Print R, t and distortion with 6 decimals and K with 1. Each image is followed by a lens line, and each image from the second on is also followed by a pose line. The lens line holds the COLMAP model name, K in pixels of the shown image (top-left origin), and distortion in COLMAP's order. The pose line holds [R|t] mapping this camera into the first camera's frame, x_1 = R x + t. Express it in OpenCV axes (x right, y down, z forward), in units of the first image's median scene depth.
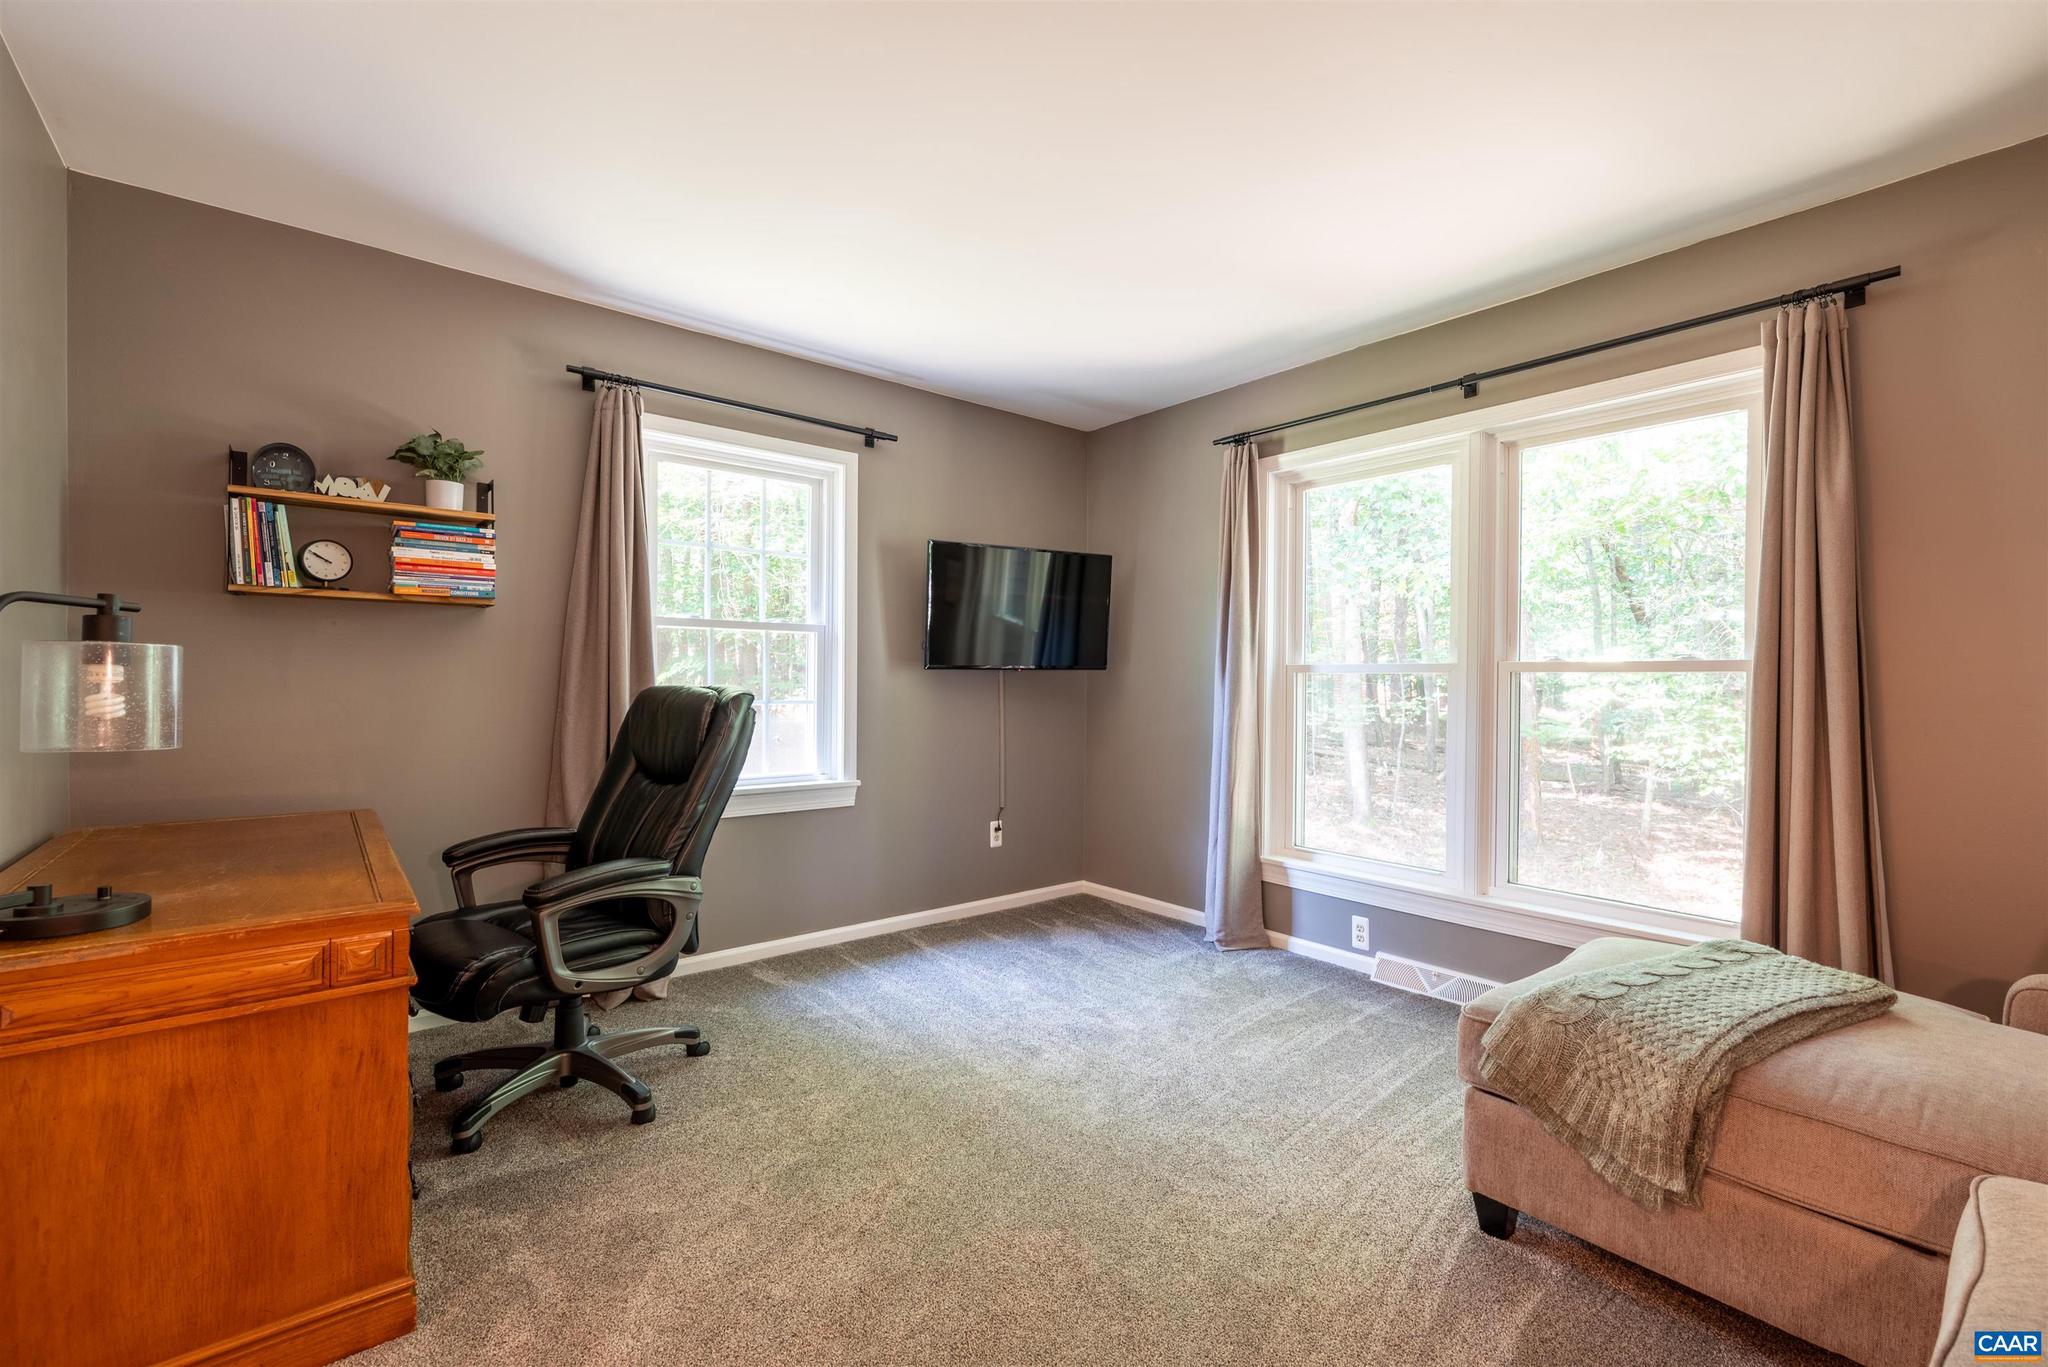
lens RADIAL K [[880.0, 0, 1024.0], [0, 880.0, 683.5], [0, 0, 1]] dist [-0.000089, -0.000145]
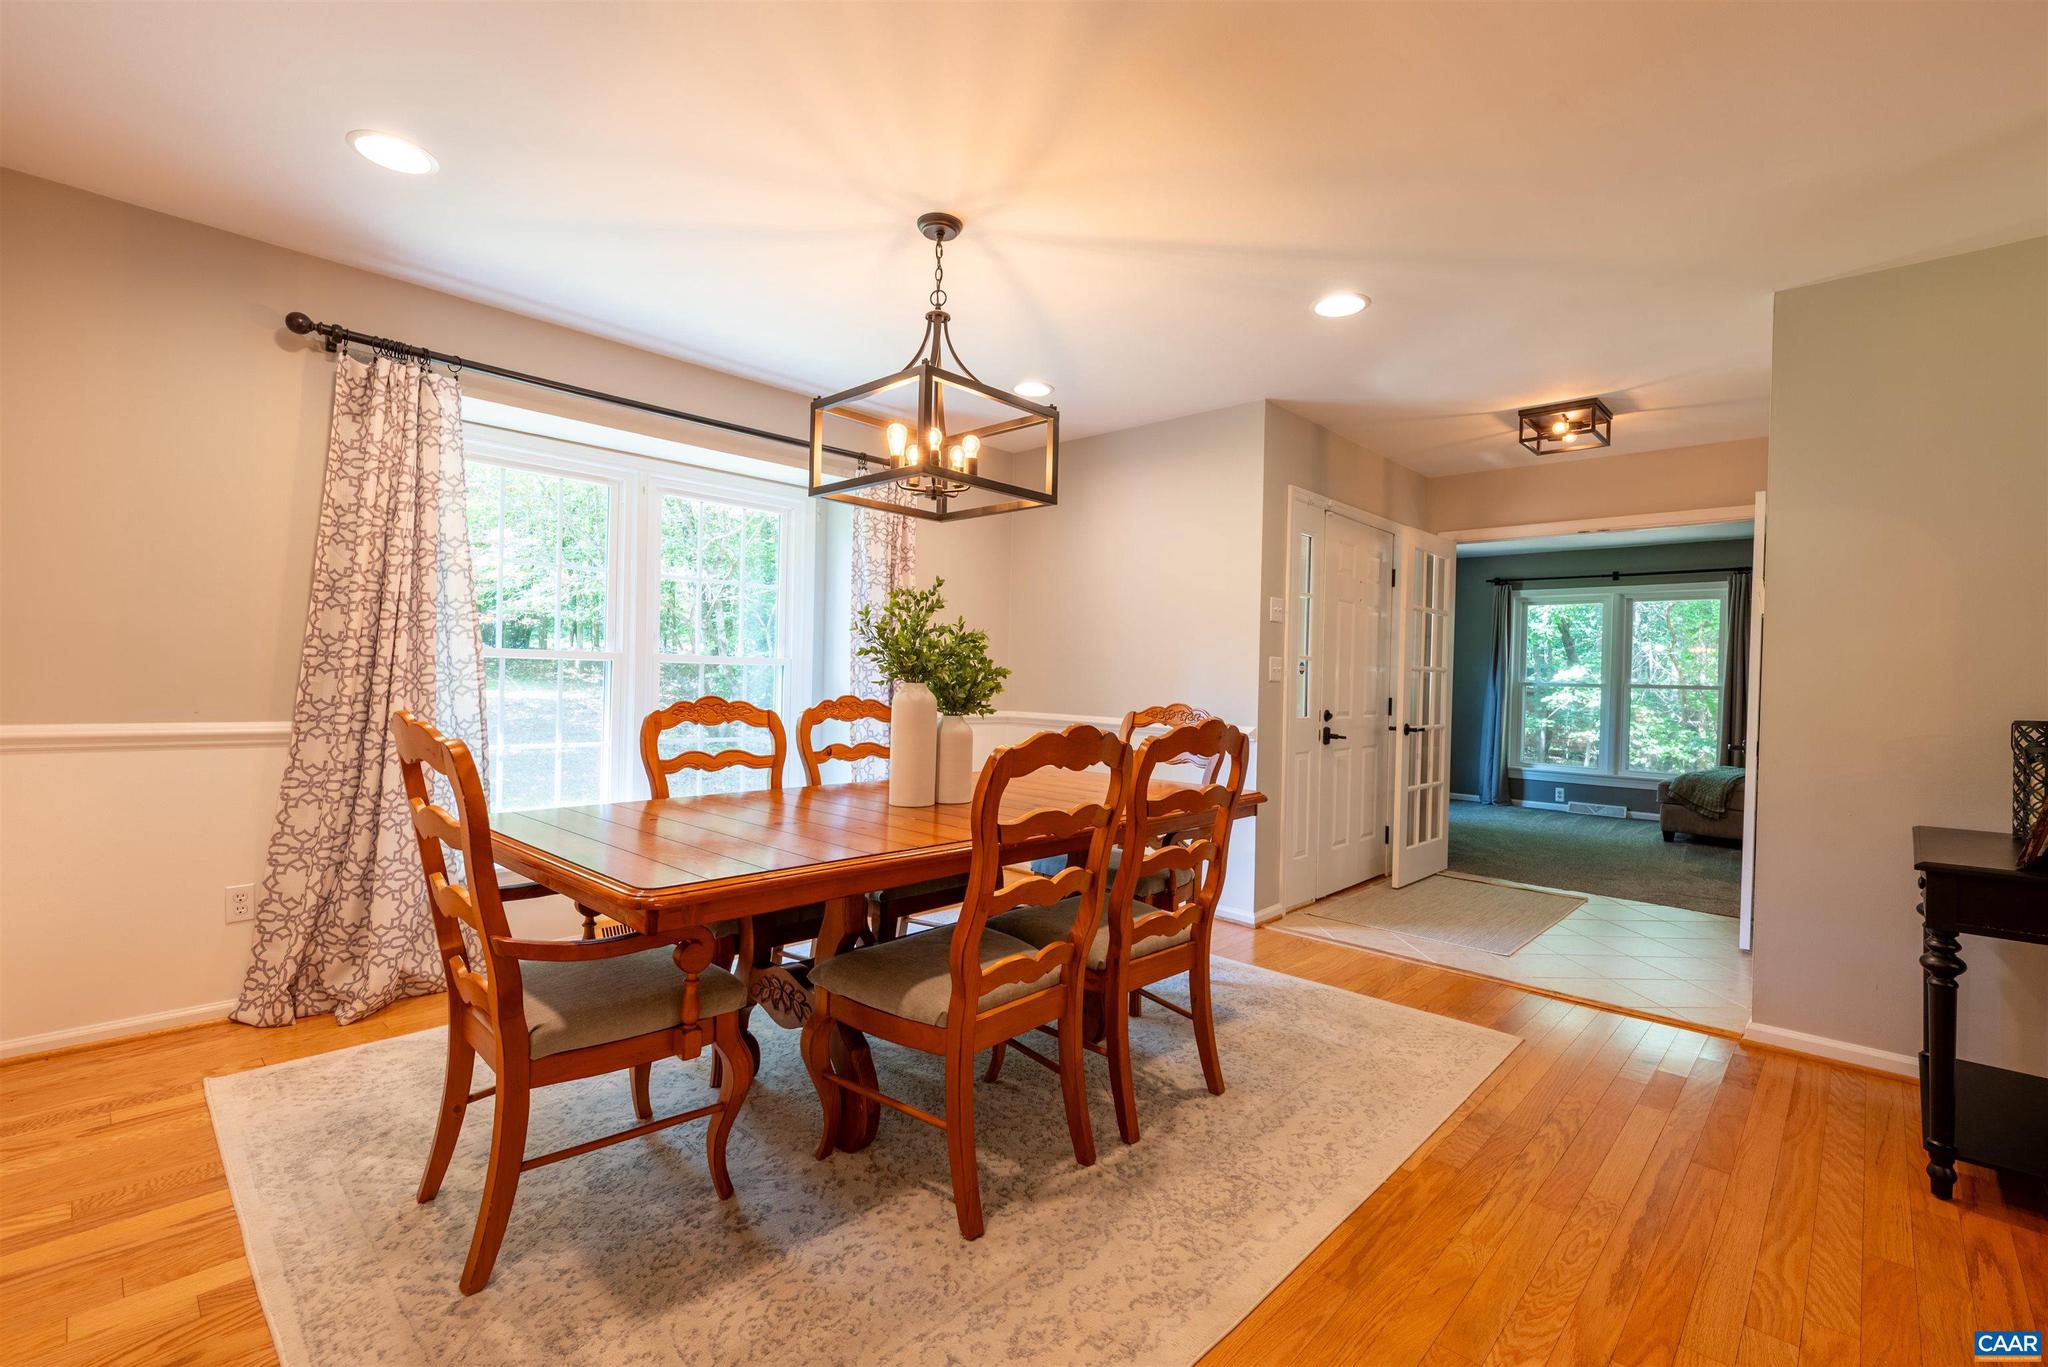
lens RADIAL K [[918.4, 0, 1031.4], [0, 918.4, 689.0], [0, 0, 1]] dist [0.000661, 0.000028]
pose [[0.990736, 0.015554, 0.134907, -1.375797], [-0.016487, 0.999847, 0.005802, 0.003333], [-0.134797, -0.007972, 0.990841, -1.277401]]
